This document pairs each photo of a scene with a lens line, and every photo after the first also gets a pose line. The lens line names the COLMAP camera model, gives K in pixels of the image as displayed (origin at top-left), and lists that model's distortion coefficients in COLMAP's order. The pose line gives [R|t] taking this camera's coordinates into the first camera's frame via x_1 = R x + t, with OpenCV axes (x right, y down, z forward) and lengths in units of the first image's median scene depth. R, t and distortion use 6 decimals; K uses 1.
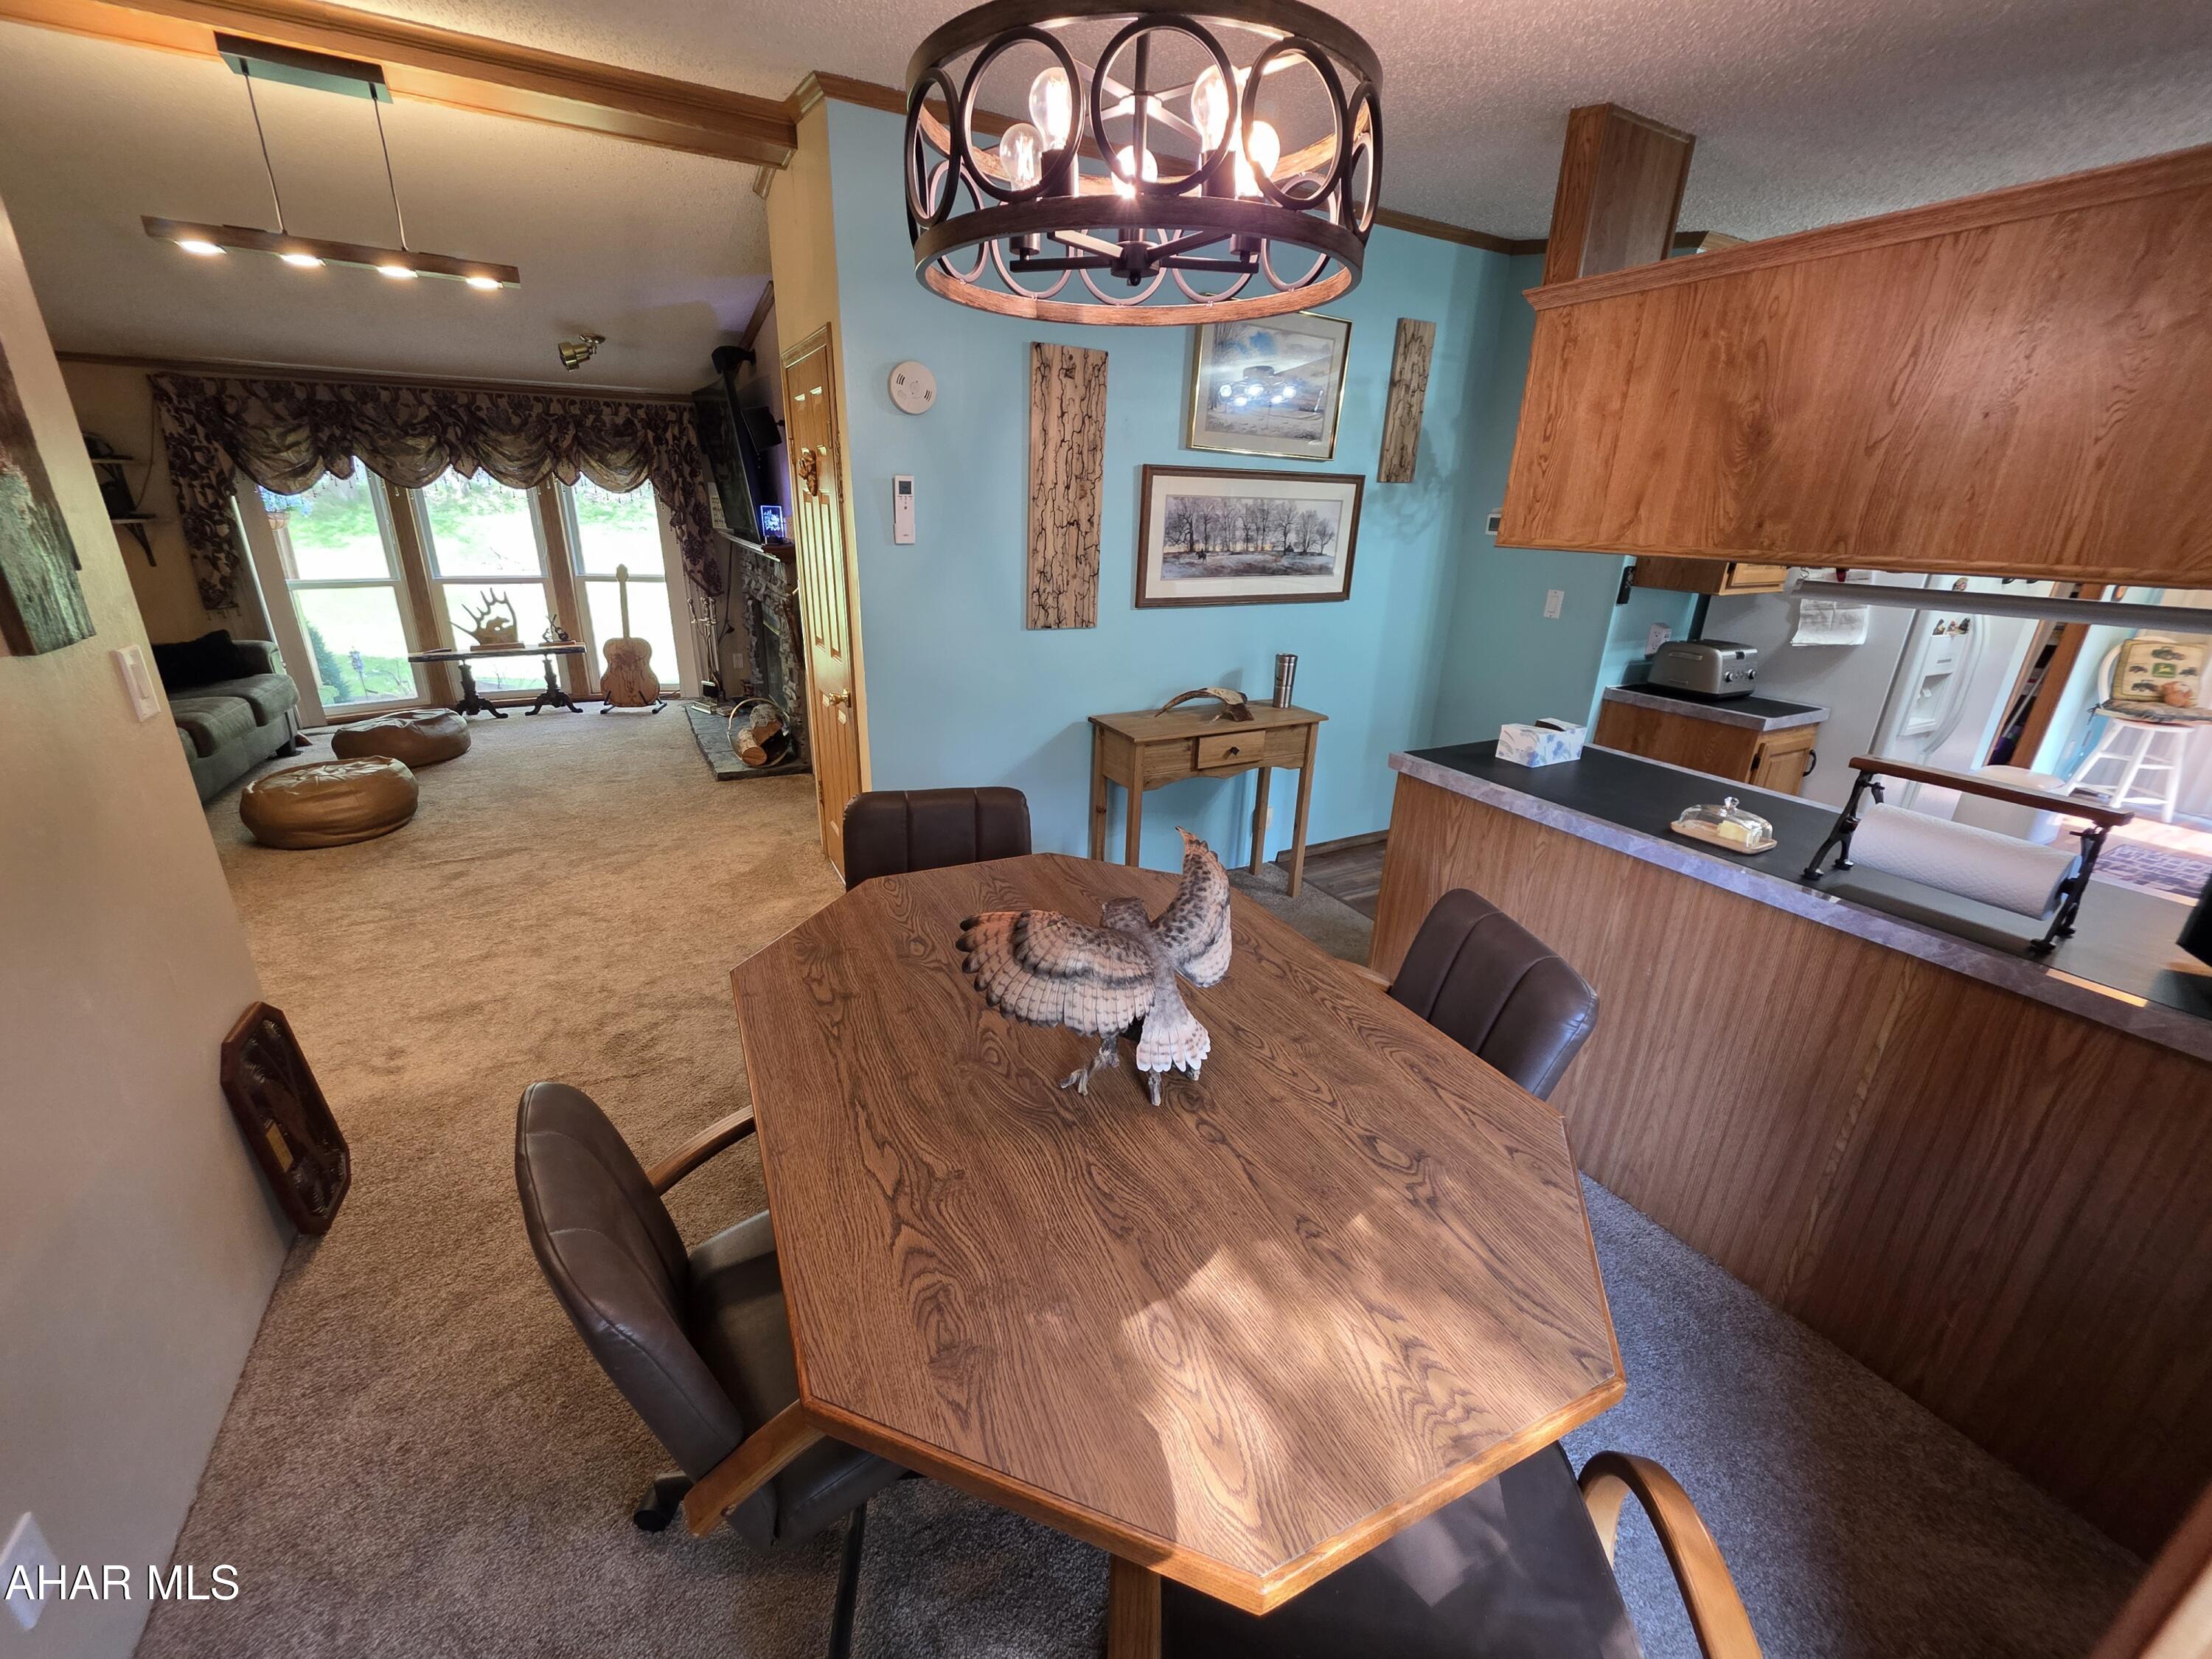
lens RADIAL K [[890.9, 0, 1092.4], [0, 890.9, 824.1], [0, 0, 1]] dist [0.007075, -0.000261]
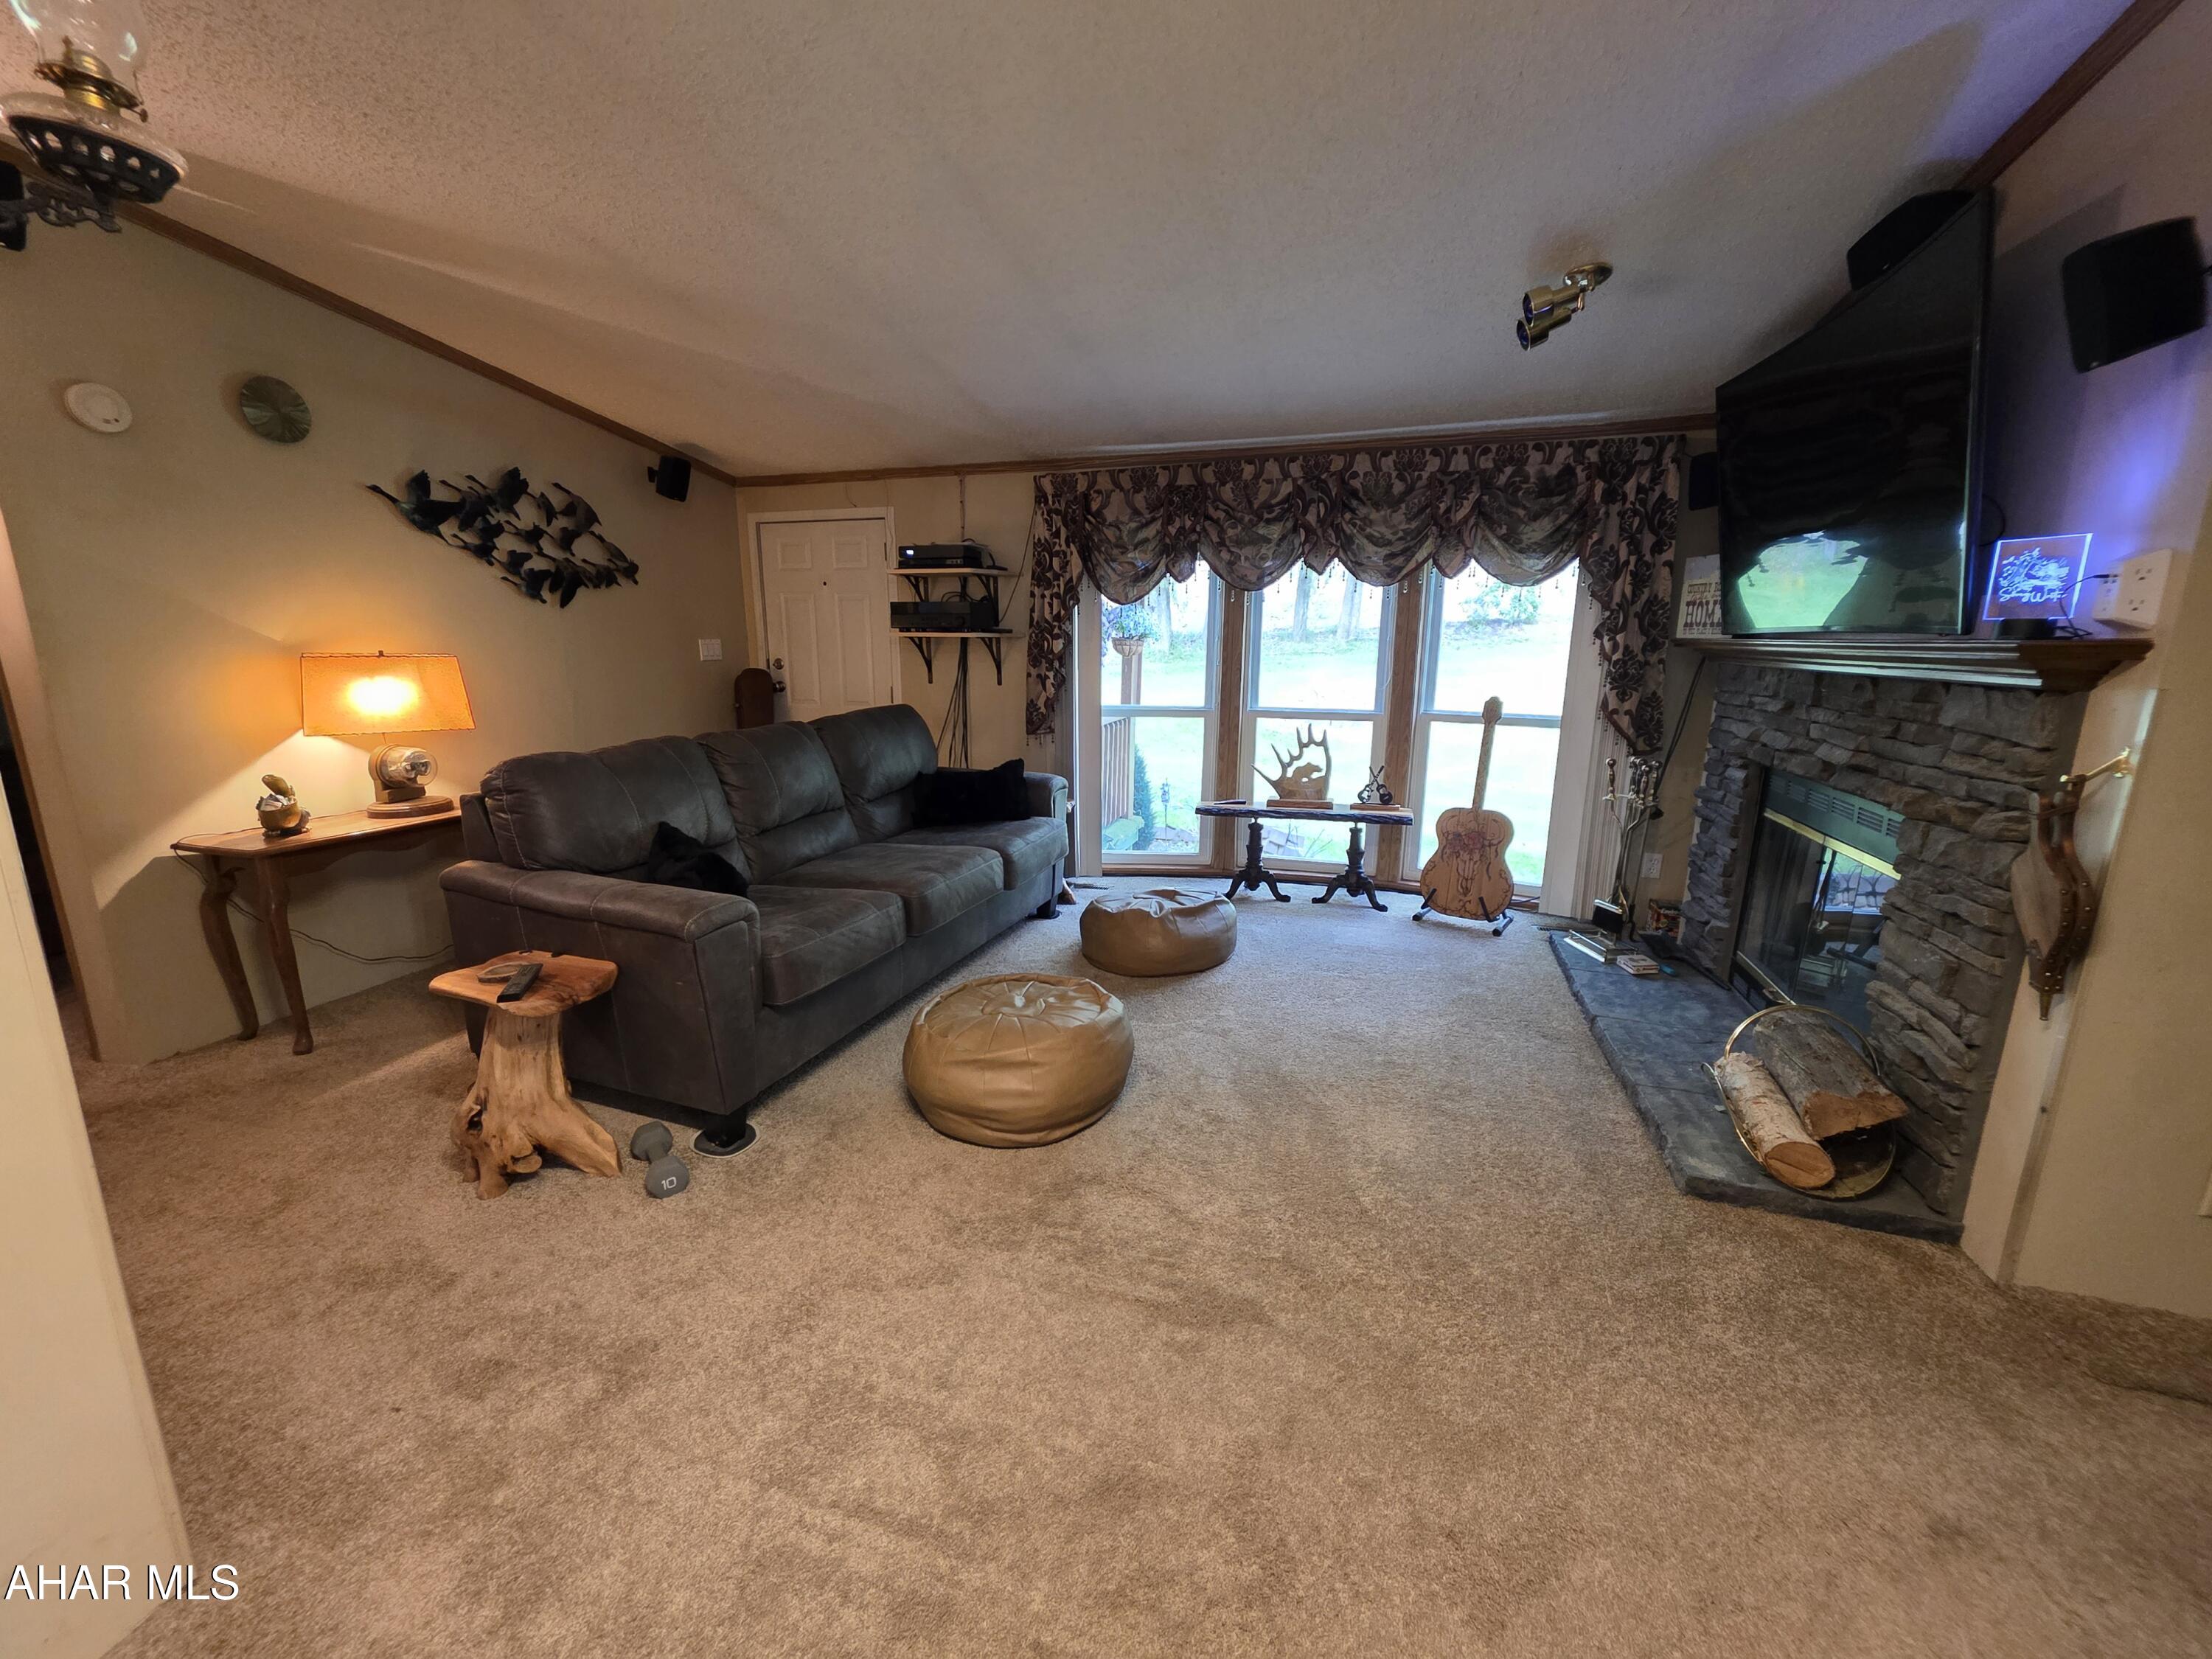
lens RADIAL K [[890.9, 0, 1101.4], [0, 890.9, 825.1], [0, 0, 1]] dist [0.007075, -0.000261]
pose [[0.699429, 0.125694, -0.703562, -0.301103], [-0.233600, 0.970551, -0.058835, -0.113662], [0.675448, 0.205503, 0.708194, 0.432259]]
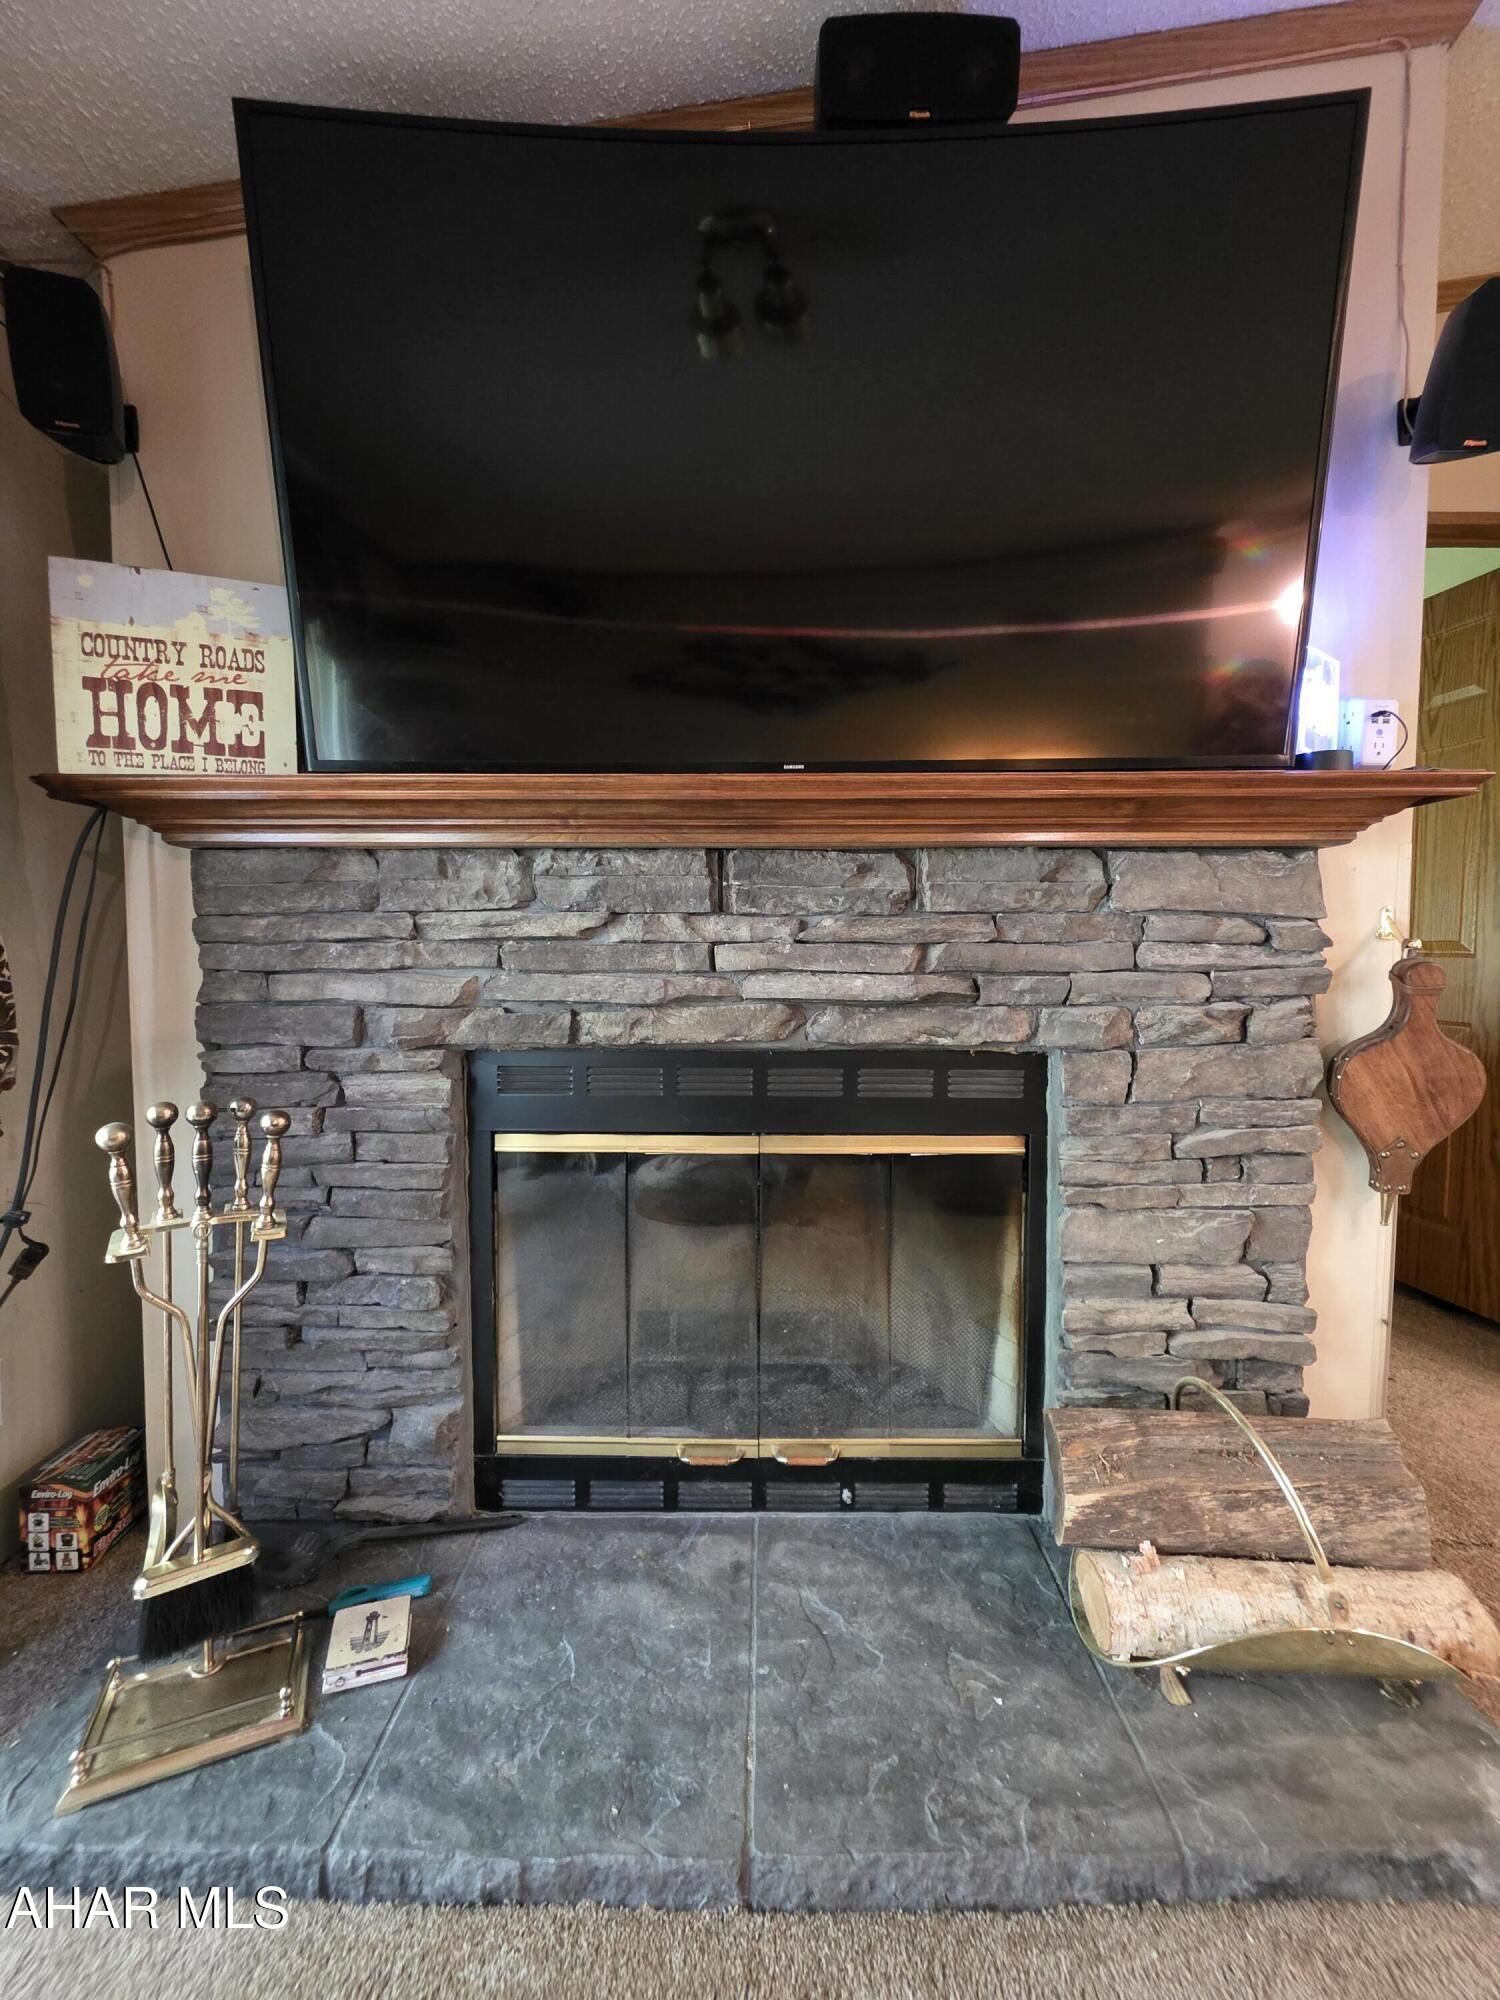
lens RADIAL K [[805.5, 0, 756.6], [0, 805.5, 993.9], [0, 0, 1]] dist [0.007075, -0.000261]
pose [[0.474240, -0.080077, 0.876746, -0.568027], [0.320392, 0.943268, -0.087150, -0.239998], [-0.820027, 0.322233, 0.472992, 0.880102]]
